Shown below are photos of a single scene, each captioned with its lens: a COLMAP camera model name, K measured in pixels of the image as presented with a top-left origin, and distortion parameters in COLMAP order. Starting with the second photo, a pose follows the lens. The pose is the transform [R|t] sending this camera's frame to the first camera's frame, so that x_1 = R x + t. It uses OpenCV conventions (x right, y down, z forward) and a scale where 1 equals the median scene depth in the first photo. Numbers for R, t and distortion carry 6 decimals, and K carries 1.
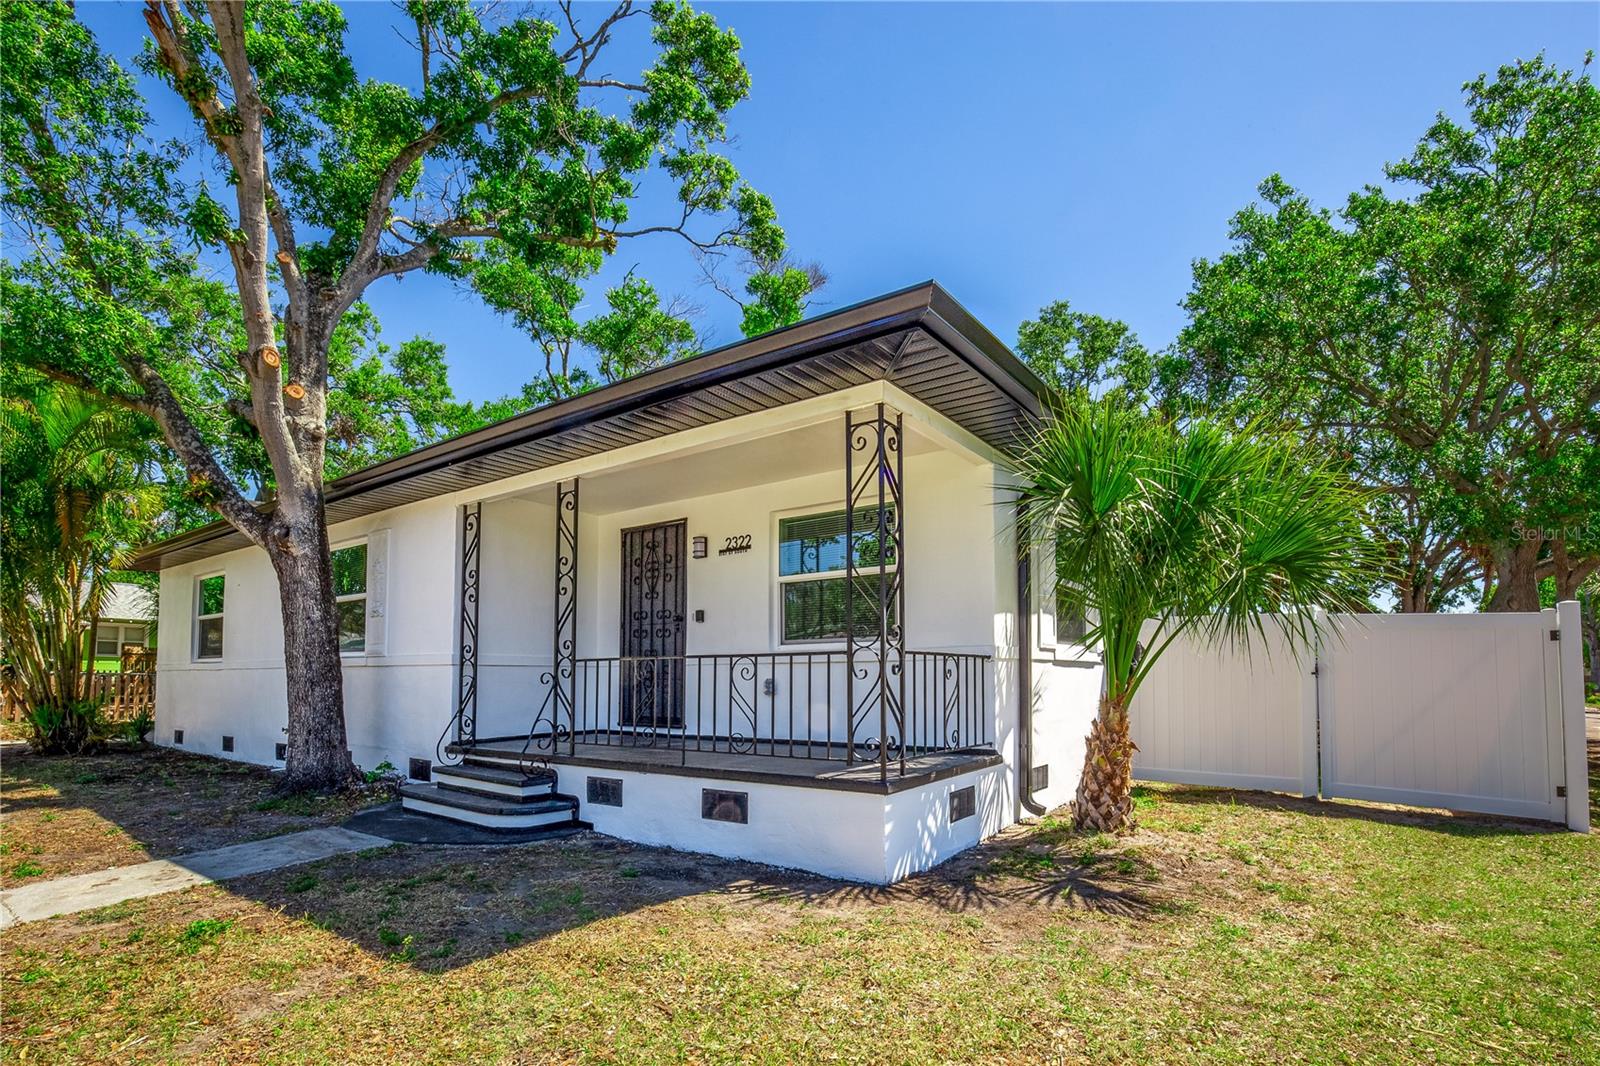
lens RADIAL K [[755.4, 0, 800.0], [0, 755.4, 533.0], [0, 0, 1]] dist [-0.023058, 0.000237]
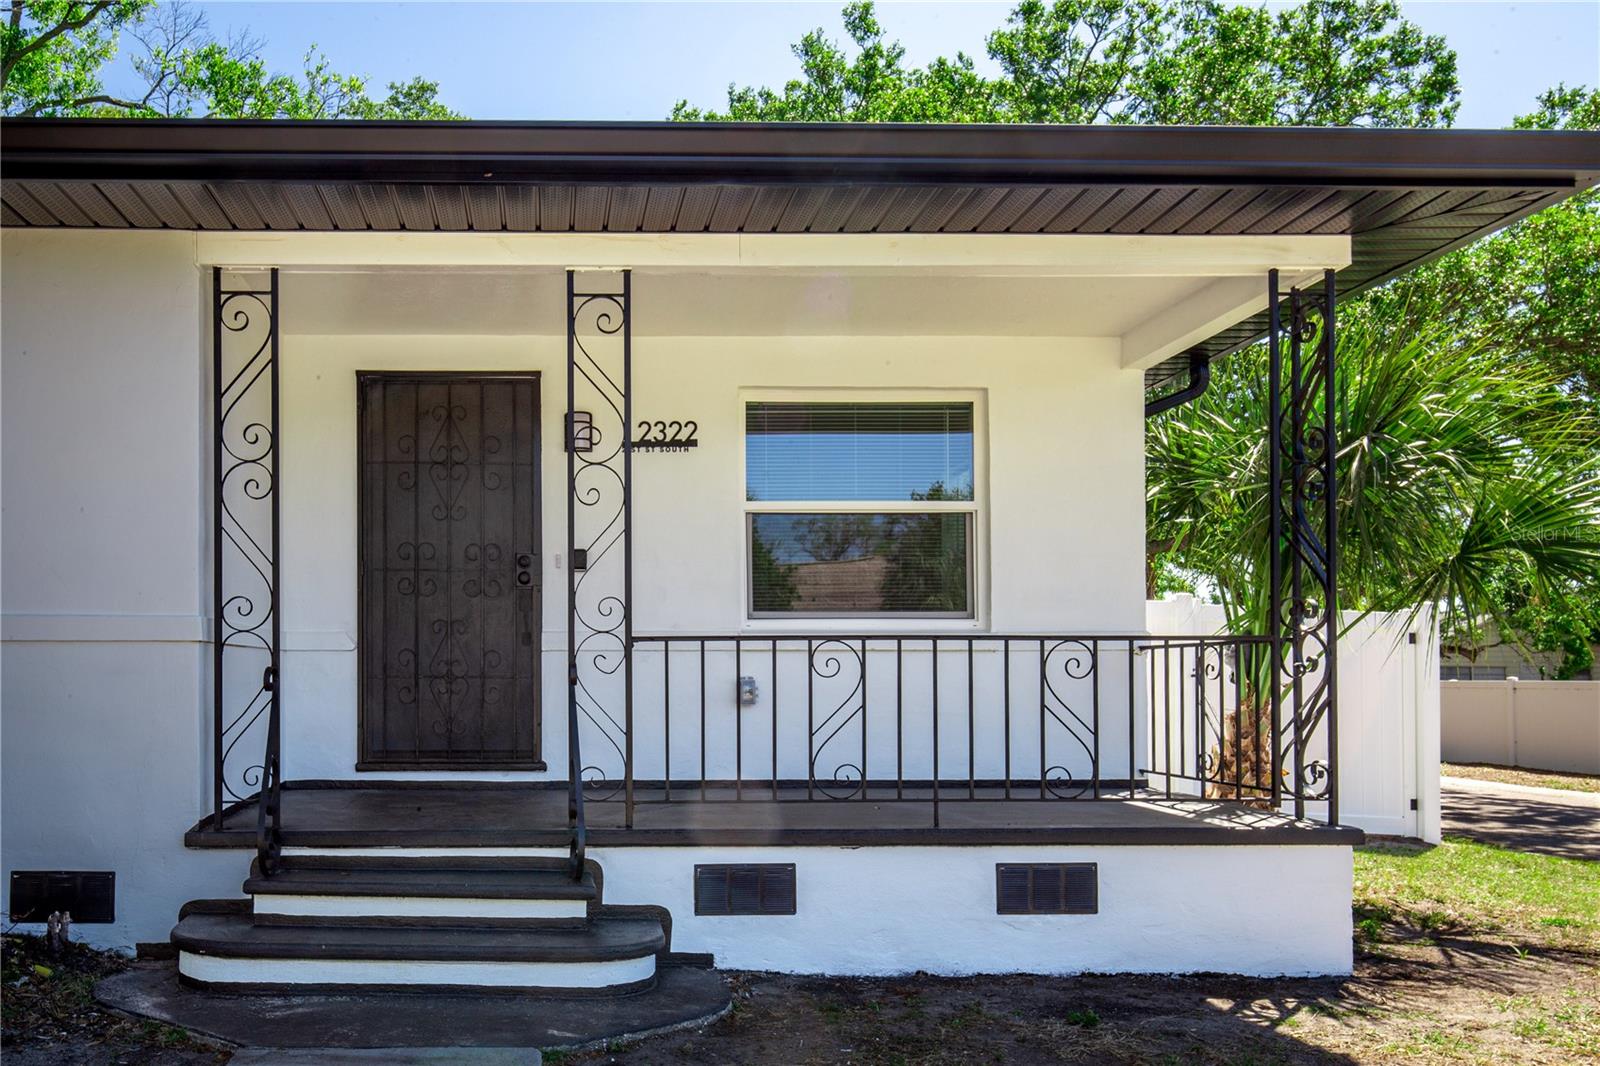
lens RADIAL K [[1263.0, 0, 558.2], [0, 1263.0, 526.6], [0, 0, 1]] dist [-0.000963, -0.000628]
pose [[0.809751, 0.076363, 0.581783, -0.732922], [-0.115080, 0.992908, 0.029847, 0.067482], [-0.575378, -0.091120, 0.812796, 0.316360]]
